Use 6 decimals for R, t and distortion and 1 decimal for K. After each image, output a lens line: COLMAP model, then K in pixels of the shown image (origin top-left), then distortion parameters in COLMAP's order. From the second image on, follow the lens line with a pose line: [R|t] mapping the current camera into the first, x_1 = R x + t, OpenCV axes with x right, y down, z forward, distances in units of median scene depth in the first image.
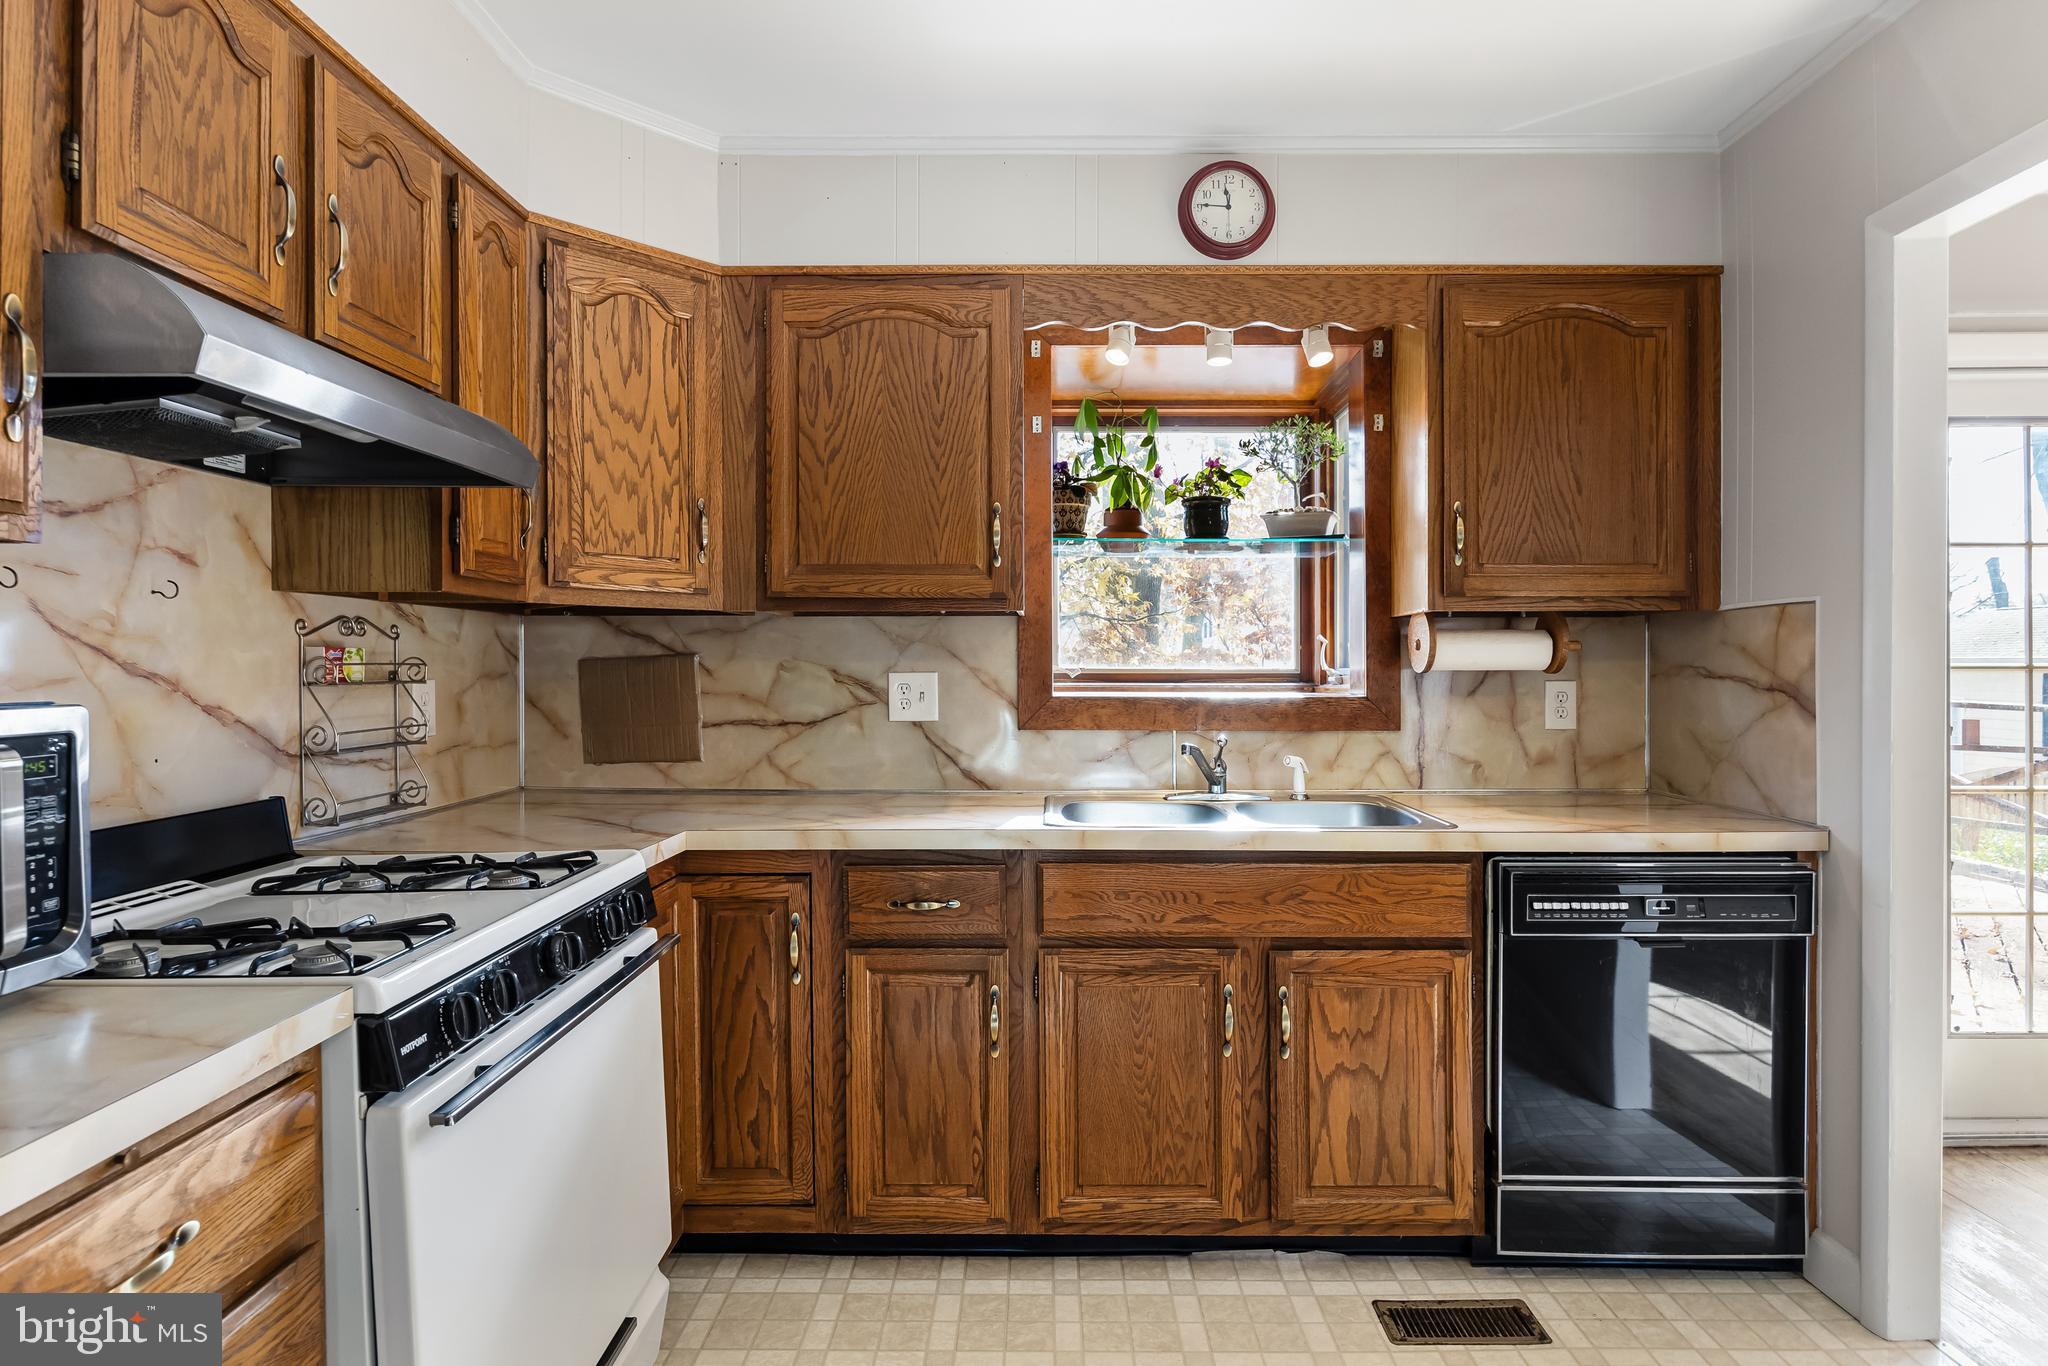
lens RADIAL K [[1092.2, 0, 1022.5], [0, 1092.2, 676.6], [0, 0, 1]] dist [-0.001309, -0.000489]
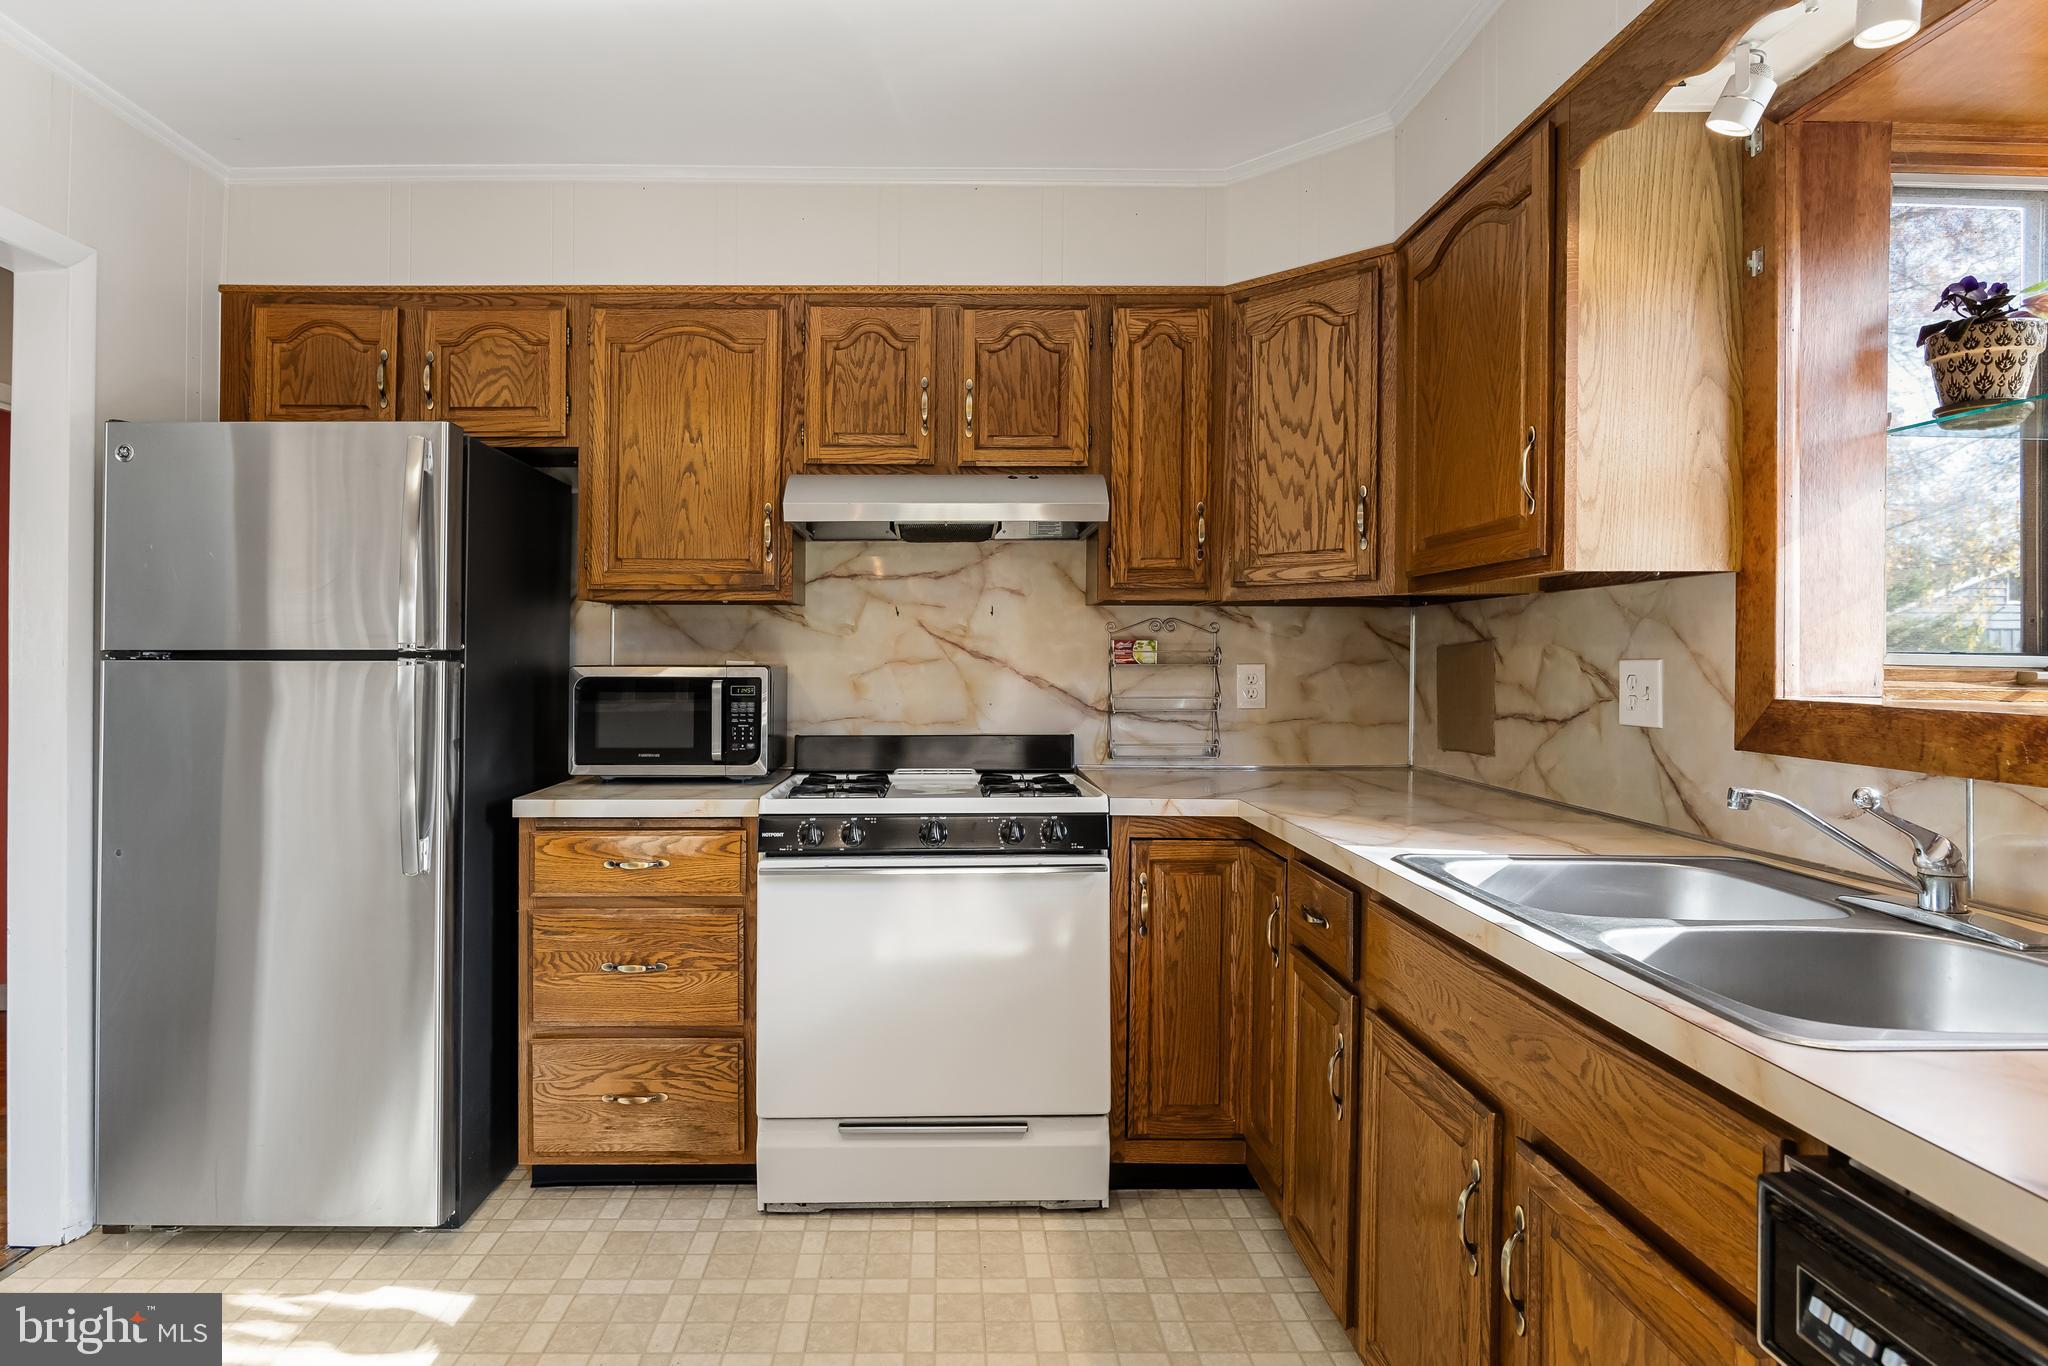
lens RADIAL K [[1125.8, 0, 1016.1], [0, 1125.8, 668.0], [0, 0, 1]] dist [-0.003822, -0.000073]
pose [[0.034997, 0.006420, -0.999367, 0.769126], [-0.012100, 0.999909, 0.006000, 0.002960], [0.999314, 0.011883, 0.035071, 0.676843]]
